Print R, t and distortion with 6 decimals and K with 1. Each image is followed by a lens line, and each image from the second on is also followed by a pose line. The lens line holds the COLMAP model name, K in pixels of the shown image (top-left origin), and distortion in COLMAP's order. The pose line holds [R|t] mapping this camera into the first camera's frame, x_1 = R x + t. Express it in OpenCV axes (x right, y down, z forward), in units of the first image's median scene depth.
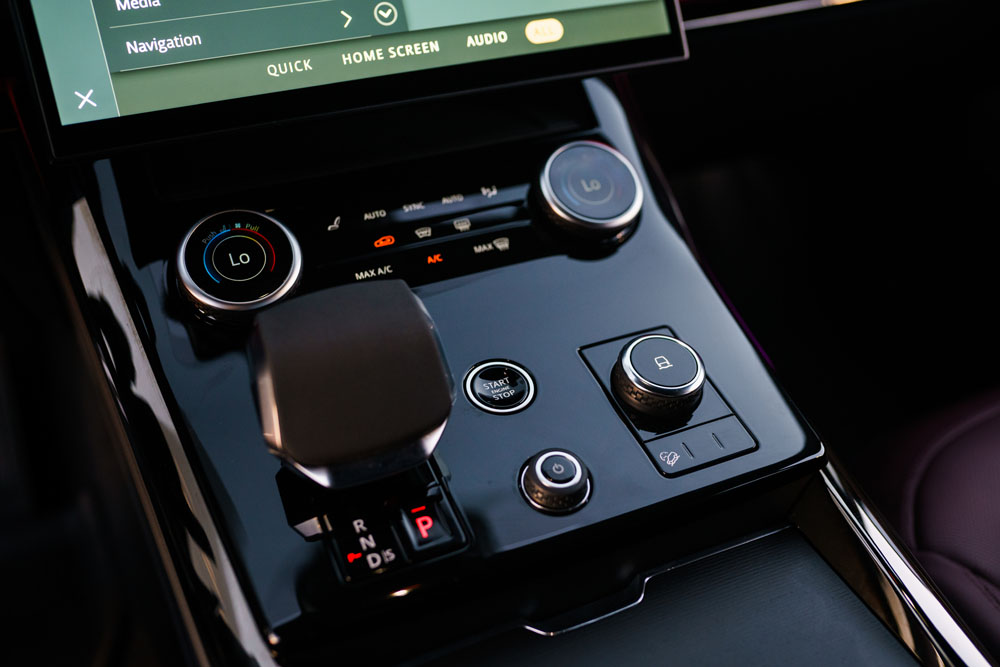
lens RADIAL K [[1082.2, 0, 504.1], [0, 1082.2, 337.6], [0, 0, 1]] dist [-0.024076, 0.000000]
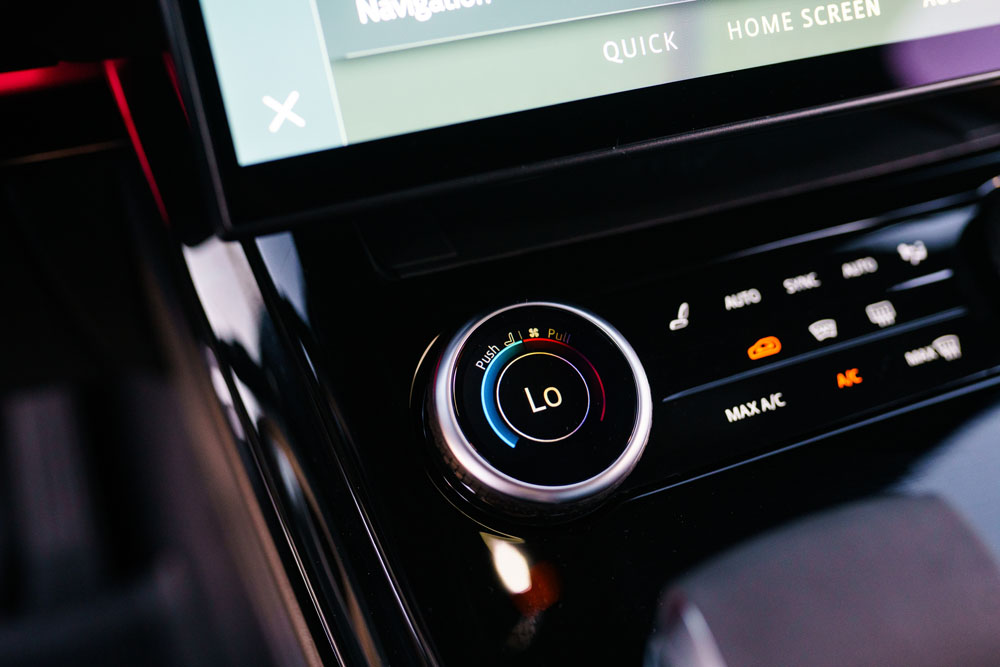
lens RADIAL K [[1082.2, 0, 500.1], [0, 1082.2, 335.4], [0, 0, 1]] dist [-0.024076, 0.000000]
pose [[0.999584, 0.009714, -0.027155, -0.244916], [-0.008376, 0.998766, 0.048946, -0.127256], [0.027597, -0.048698, 0.998432, 0.436163]]
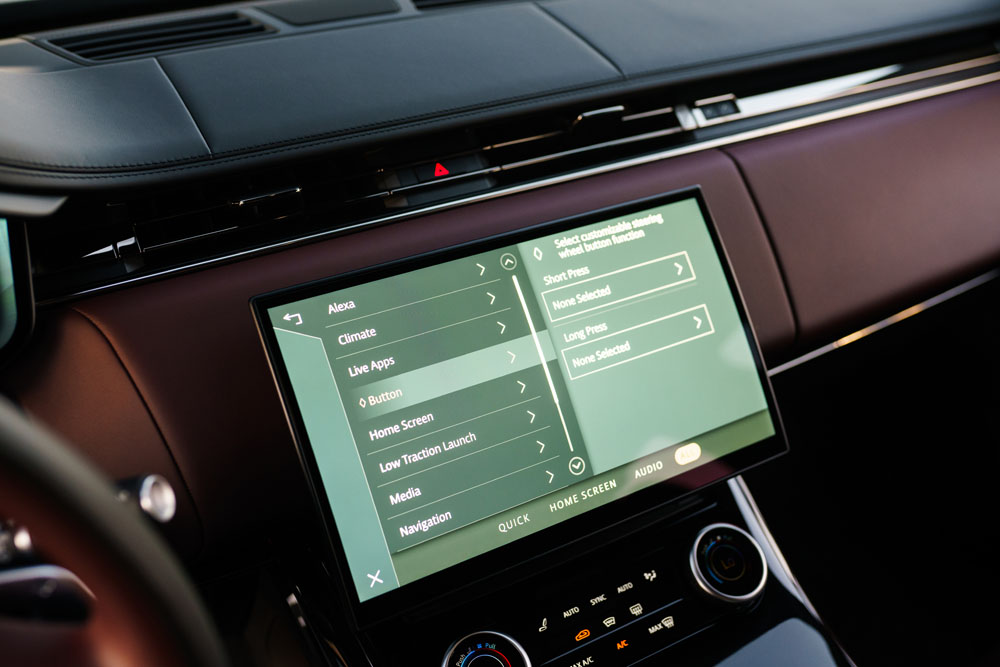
lens RADIAL K [[1082.2, 0, 497.8], [0, 1082.2, 337.0], [0, 0, 1]] dist [-0.024076, 0.000000]
pose [[0.995399, -0.072817, 0.062274, -0.273588], [0.076776, 0.995009, -0.063742, -0.378564], [-0.057321, 0.068230, 0.996022, -0.296117]]
